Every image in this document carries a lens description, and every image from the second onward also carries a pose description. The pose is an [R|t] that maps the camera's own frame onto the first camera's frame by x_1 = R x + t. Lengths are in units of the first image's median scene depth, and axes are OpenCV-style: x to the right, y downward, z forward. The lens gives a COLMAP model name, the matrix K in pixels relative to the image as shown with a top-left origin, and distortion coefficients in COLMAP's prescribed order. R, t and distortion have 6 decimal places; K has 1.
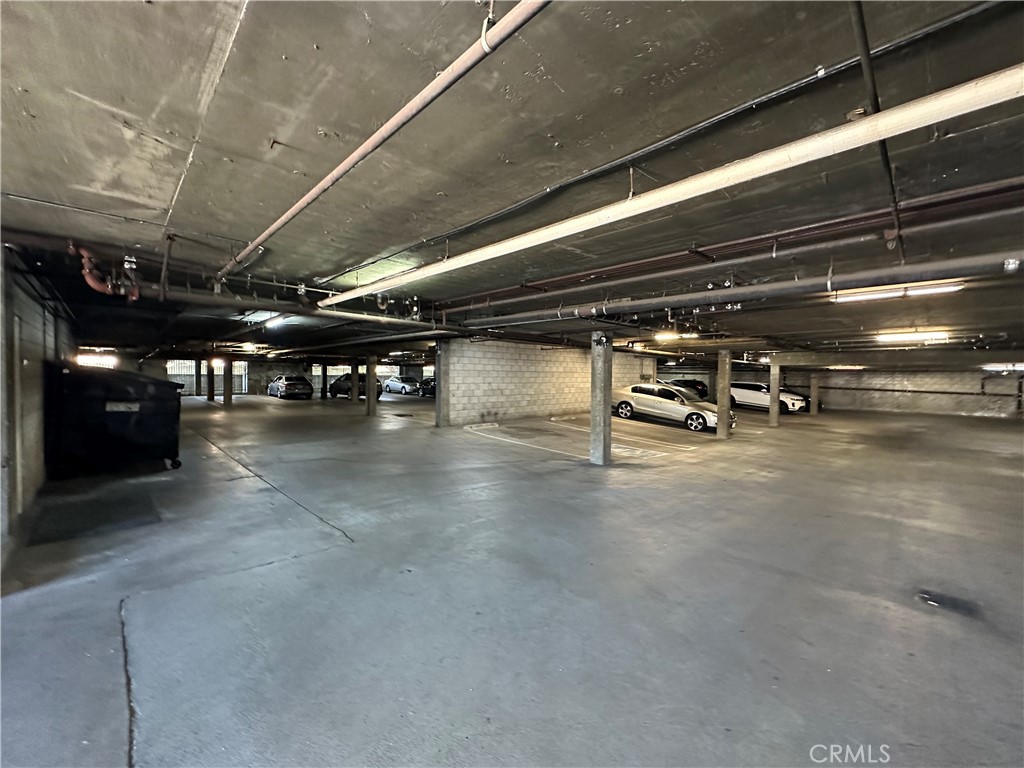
lens RADIAL K [[408.1, 0, 512.1], [0, 408.1, 381.2], [0, 0, 1]] dist [-0.005994, 0.000029]
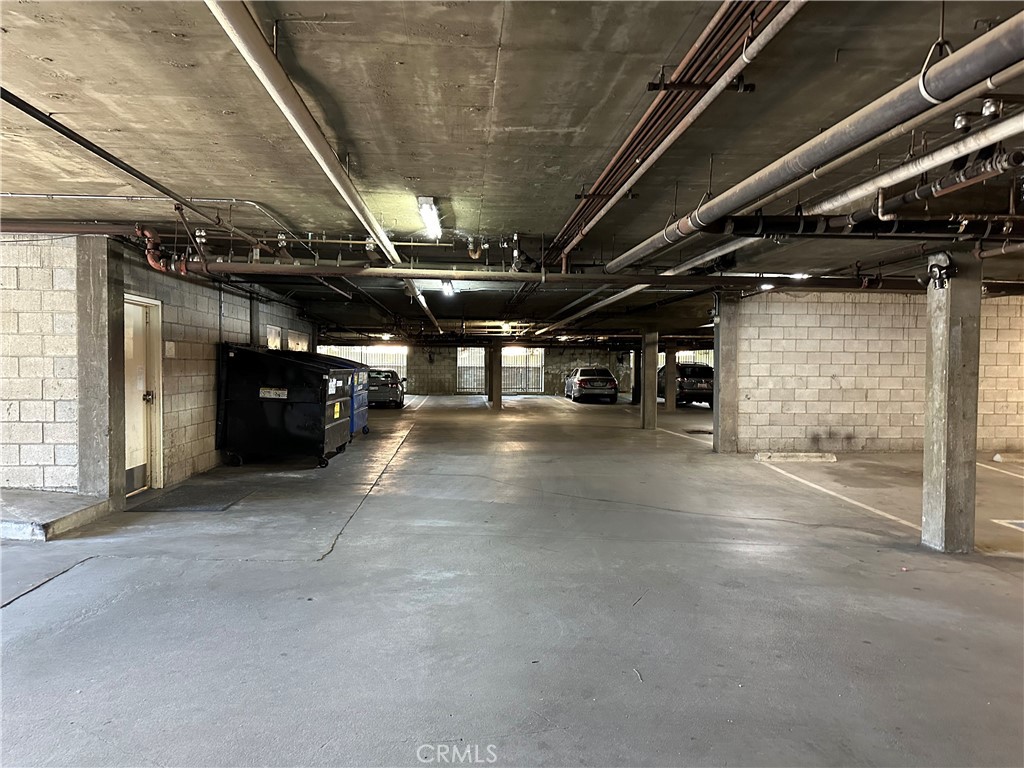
lens RADIAL K [[713.4, 0, 515.4], [0, 713.4, 387.3], [0, 0, 1]] dist [0.030666, -0.028382]
pose [[0.766899, 0.014255, -0.641610, 0.247934], [-0.008712, 0.999892, 0.011803, 0.012860], [0.641709, -0.003462, 0.766940, 0.058010]]
